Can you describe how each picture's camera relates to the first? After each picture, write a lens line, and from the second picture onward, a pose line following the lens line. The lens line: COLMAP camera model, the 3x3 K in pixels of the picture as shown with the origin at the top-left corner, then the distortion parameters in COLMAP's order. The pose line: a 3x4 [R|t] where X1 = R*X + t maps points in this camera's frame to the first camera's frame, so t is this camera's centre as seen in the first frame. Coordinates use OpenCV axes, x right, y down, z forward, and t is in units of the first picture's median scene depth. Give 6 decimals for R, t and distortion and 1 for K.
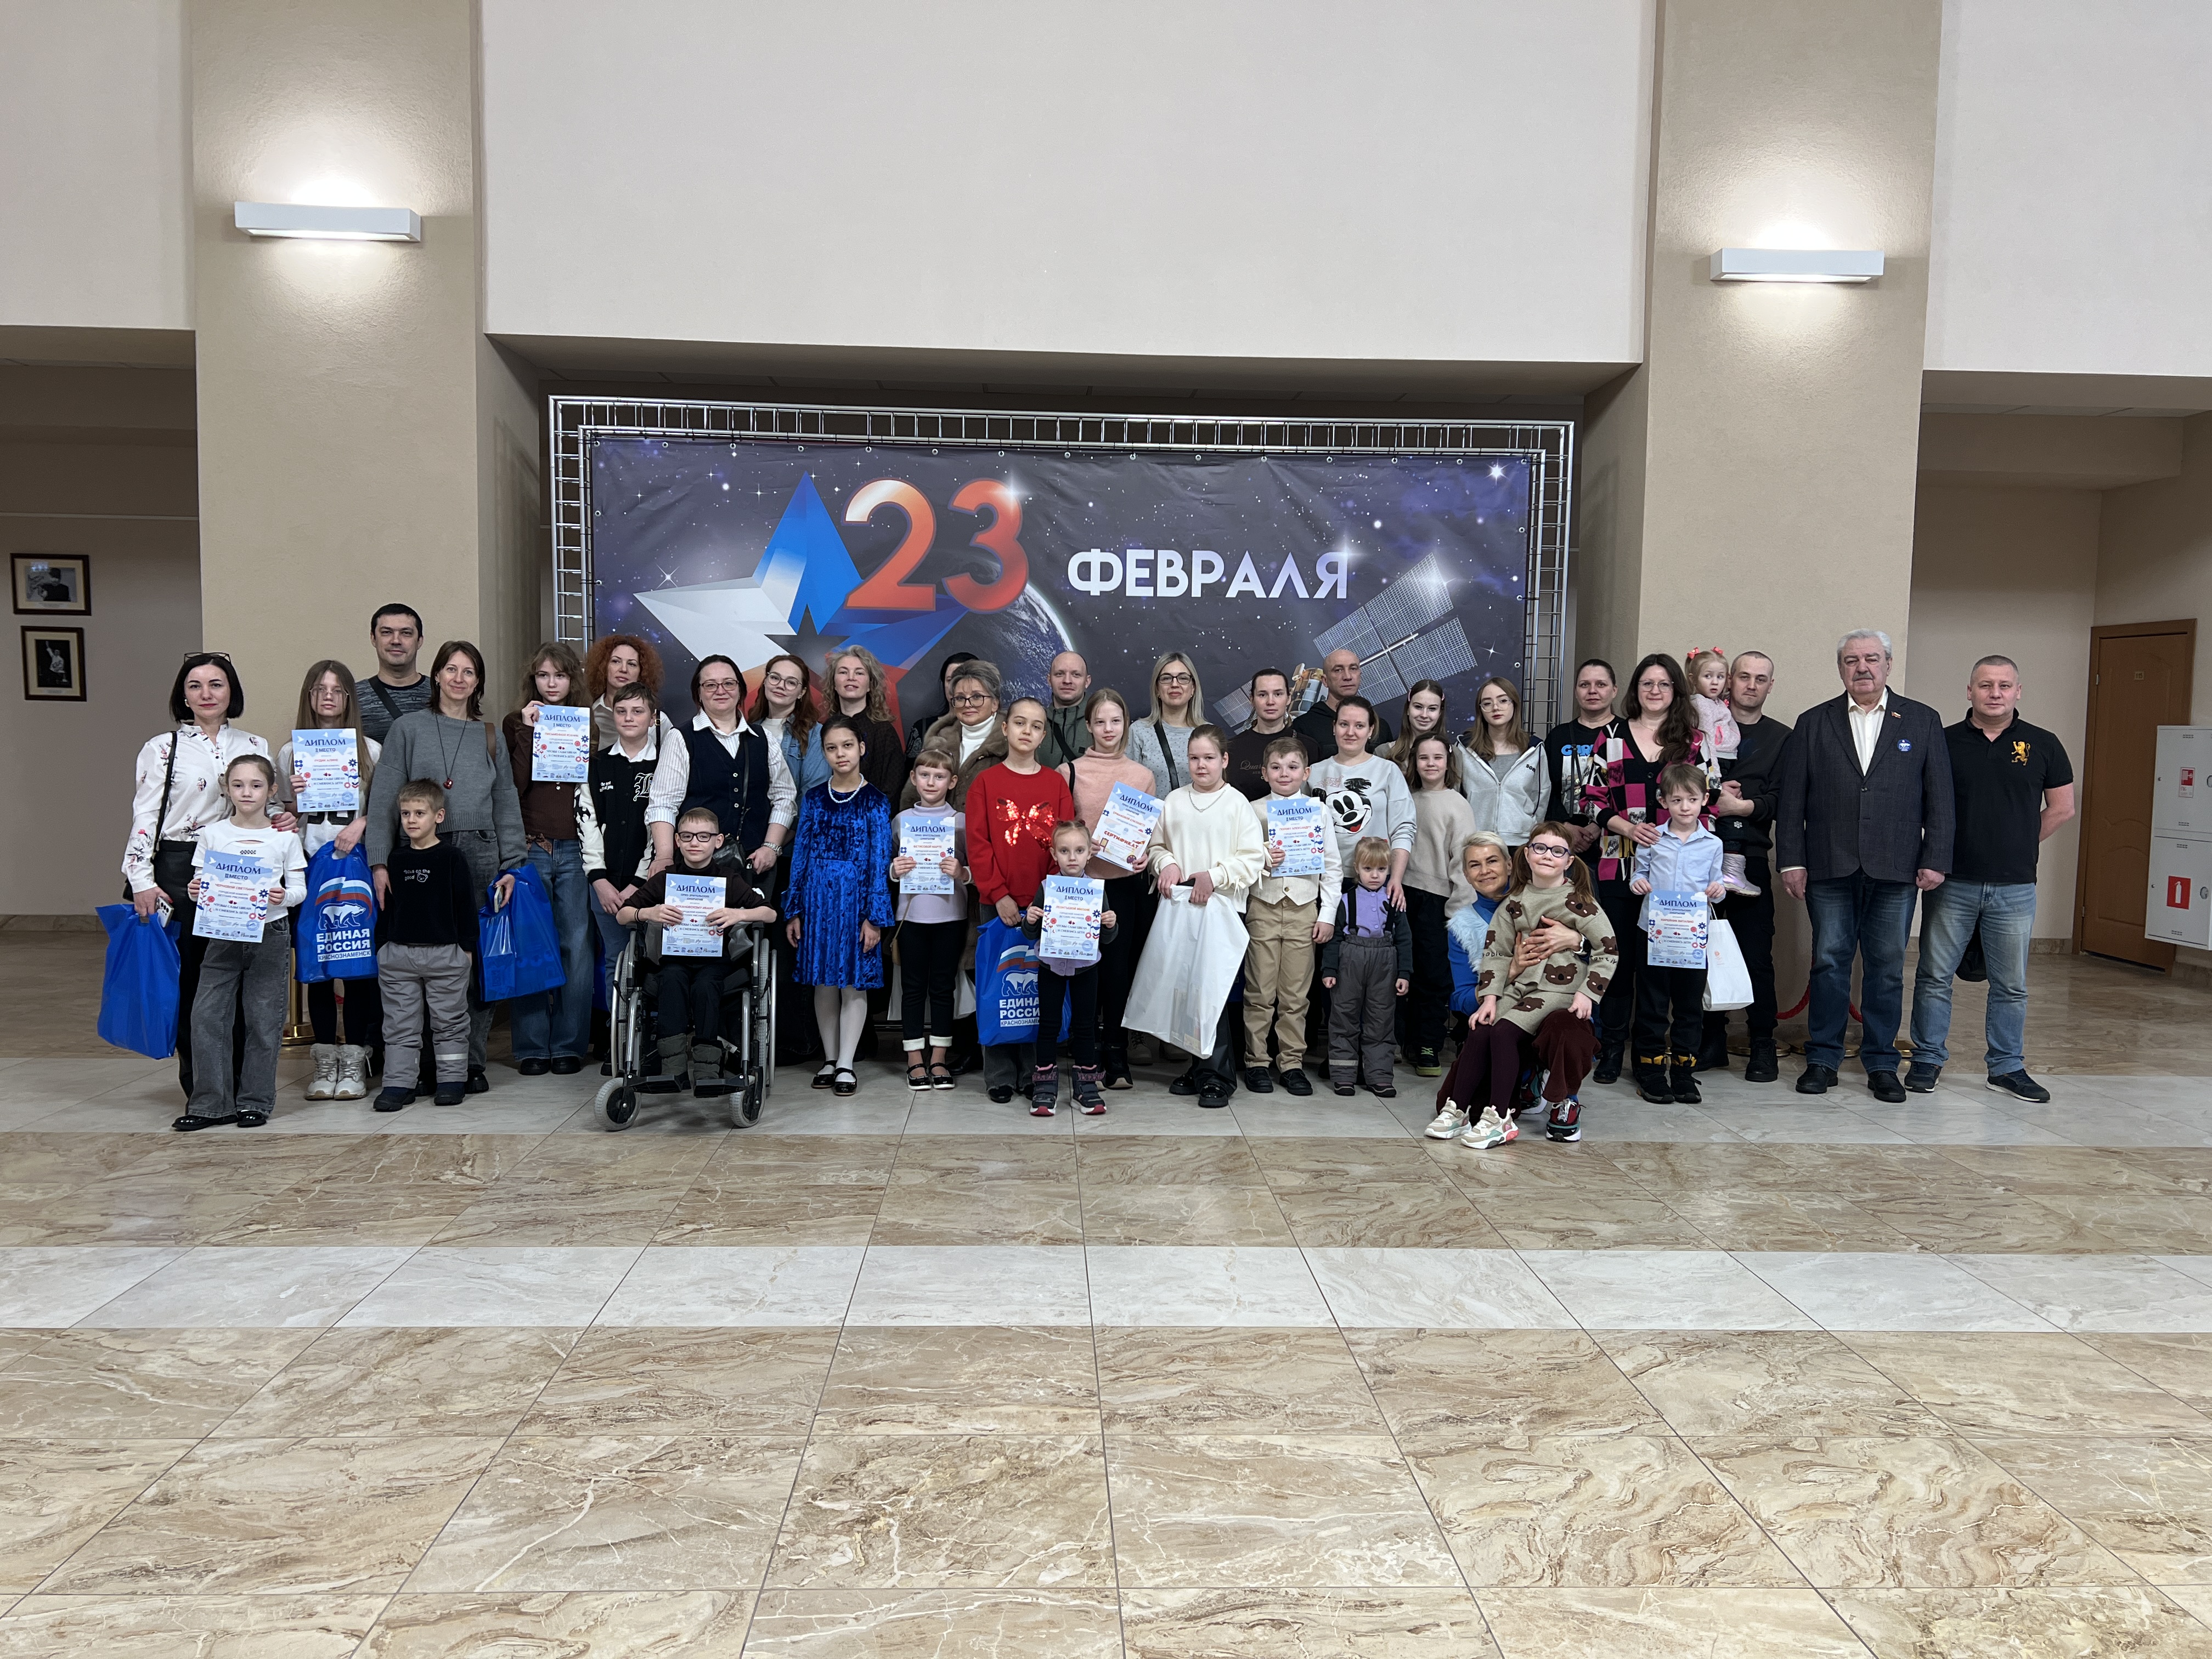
lens RADIAL K [[1621.2, 0, 1089.1], [0, 1621.2, 826.4], [0, 0, 1]] dist [0.025416, -0.012408]
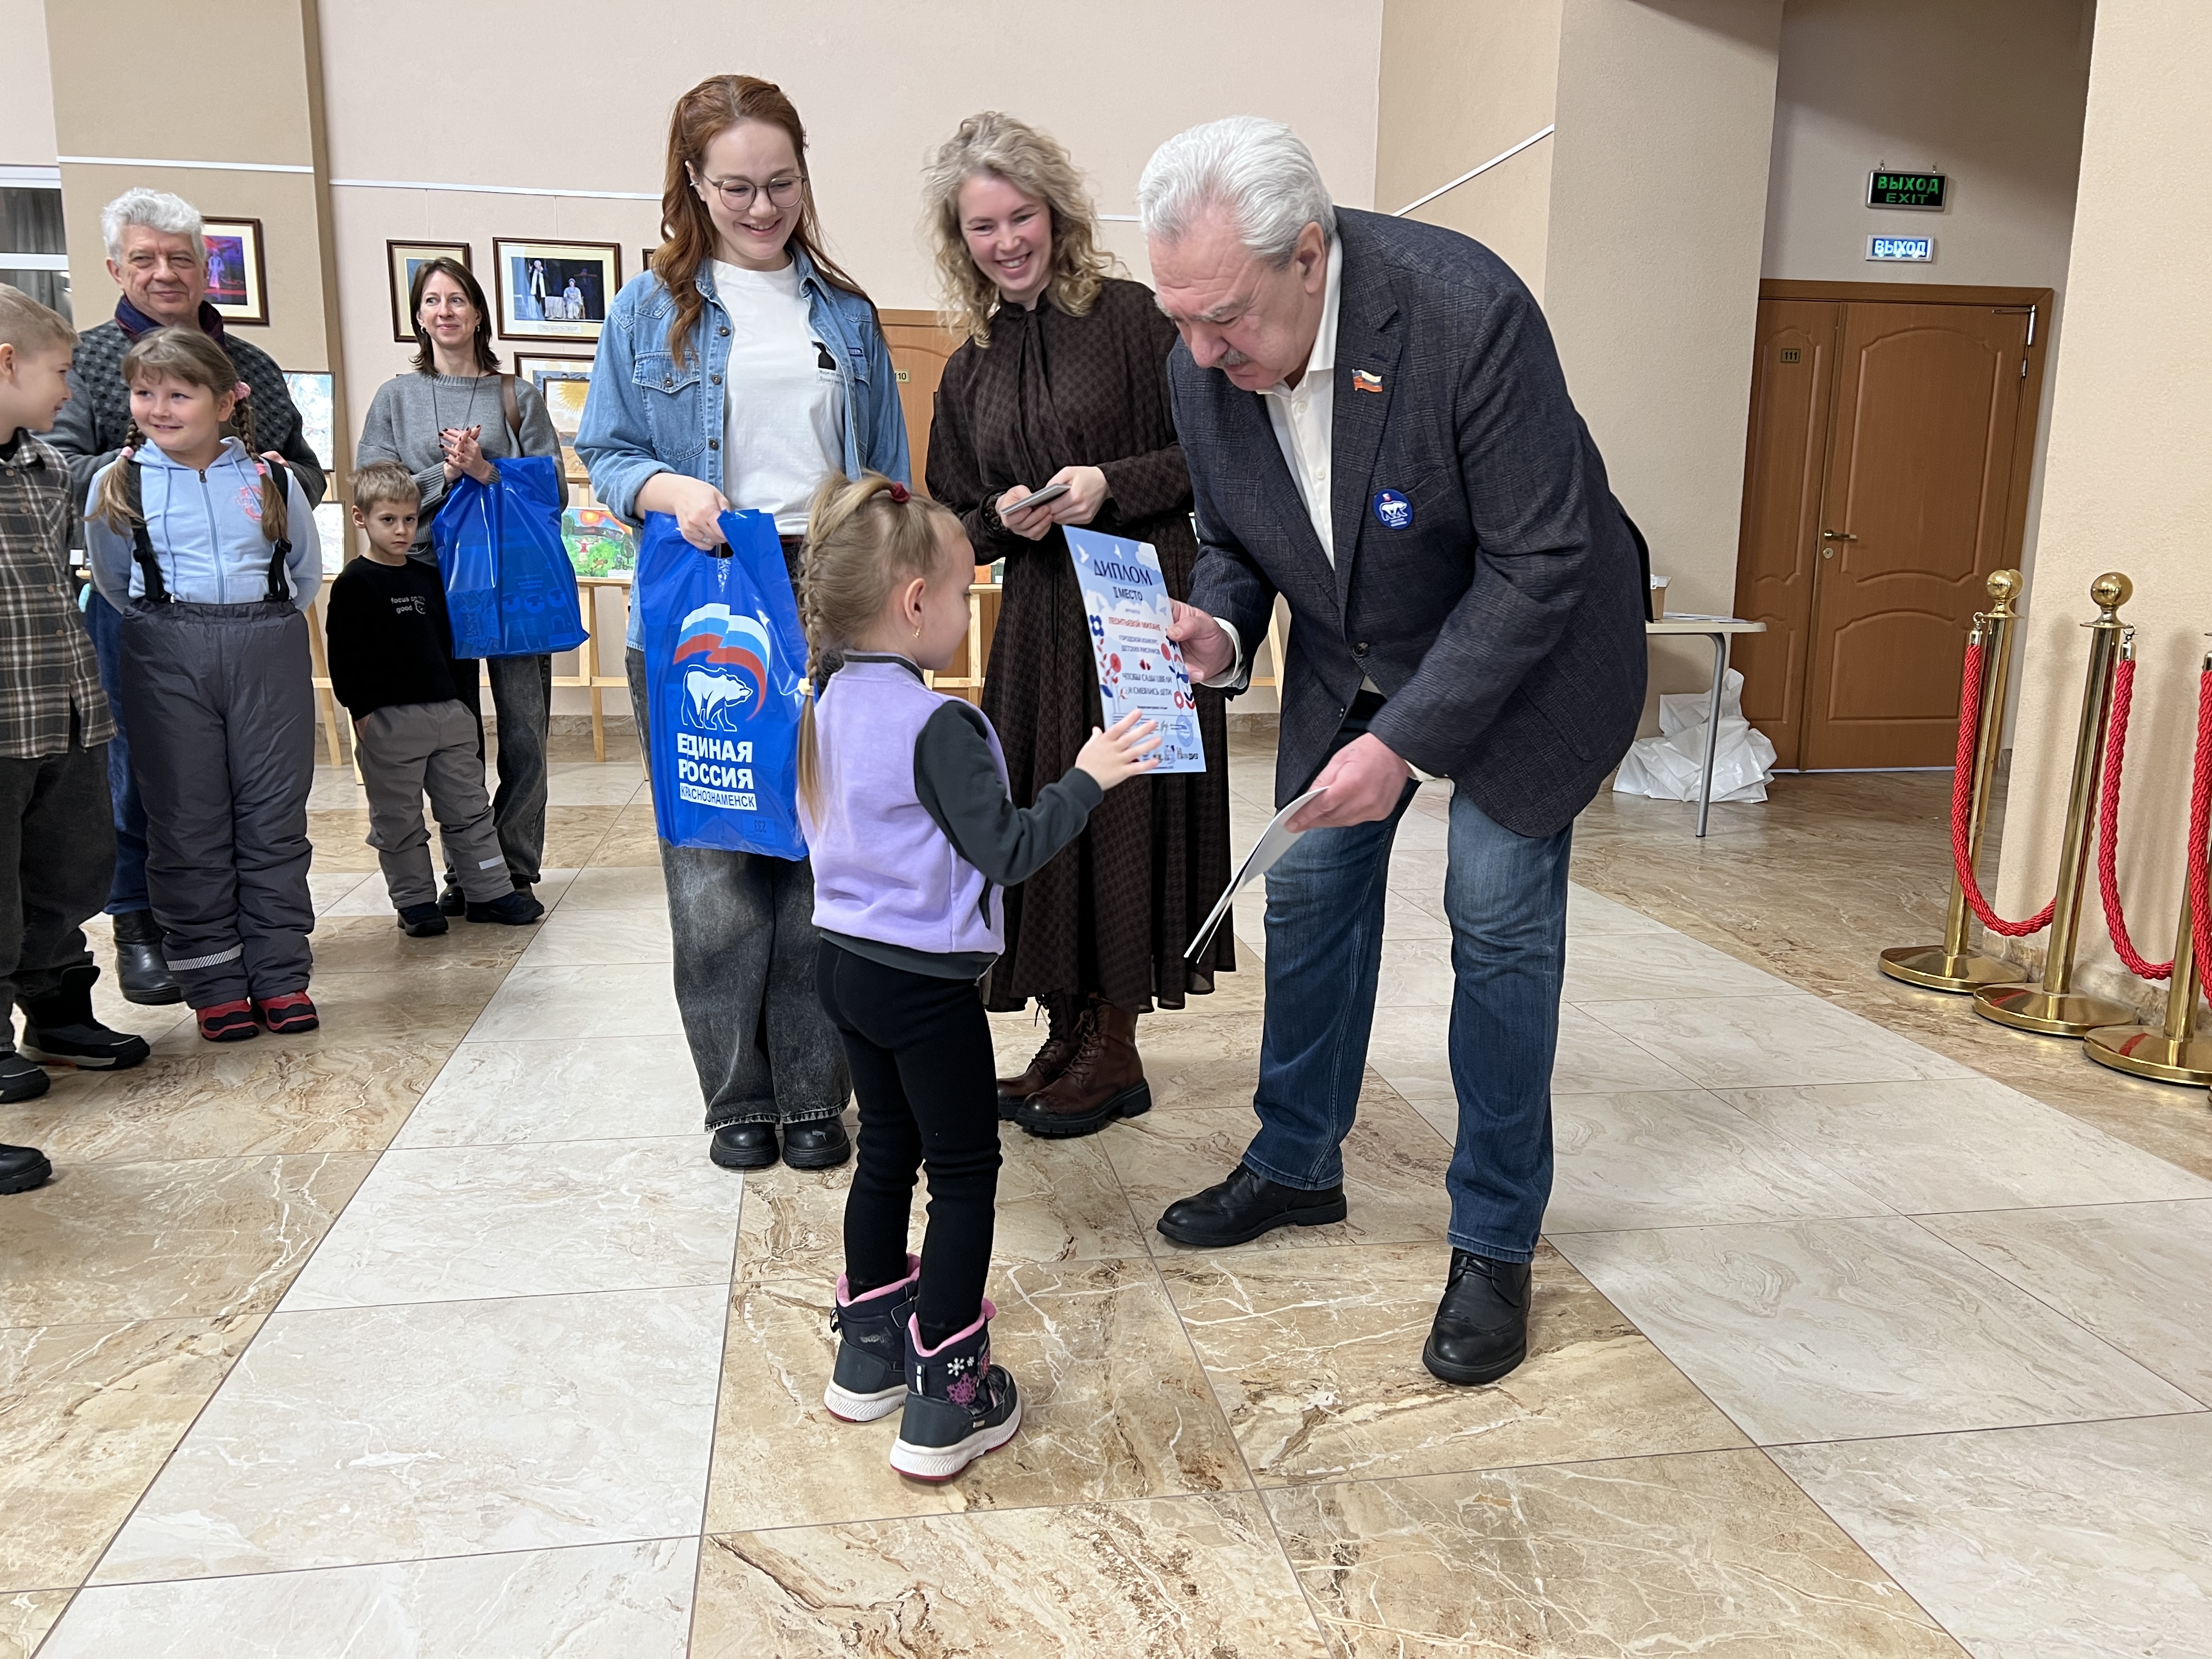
lens RADIAL K [[1621.2, 0, 1091.9], [0, 1621.2, 830.9], [0, 0, 1]] dist [0.025416, -0.012408]
pose [[0.102023, 0.170087, -0.980134, -0.018090], [-0.062048, 0.984444, 0.164377, 0.007387], [0.992845, 0.044045, 0.110989, 0.608297]]
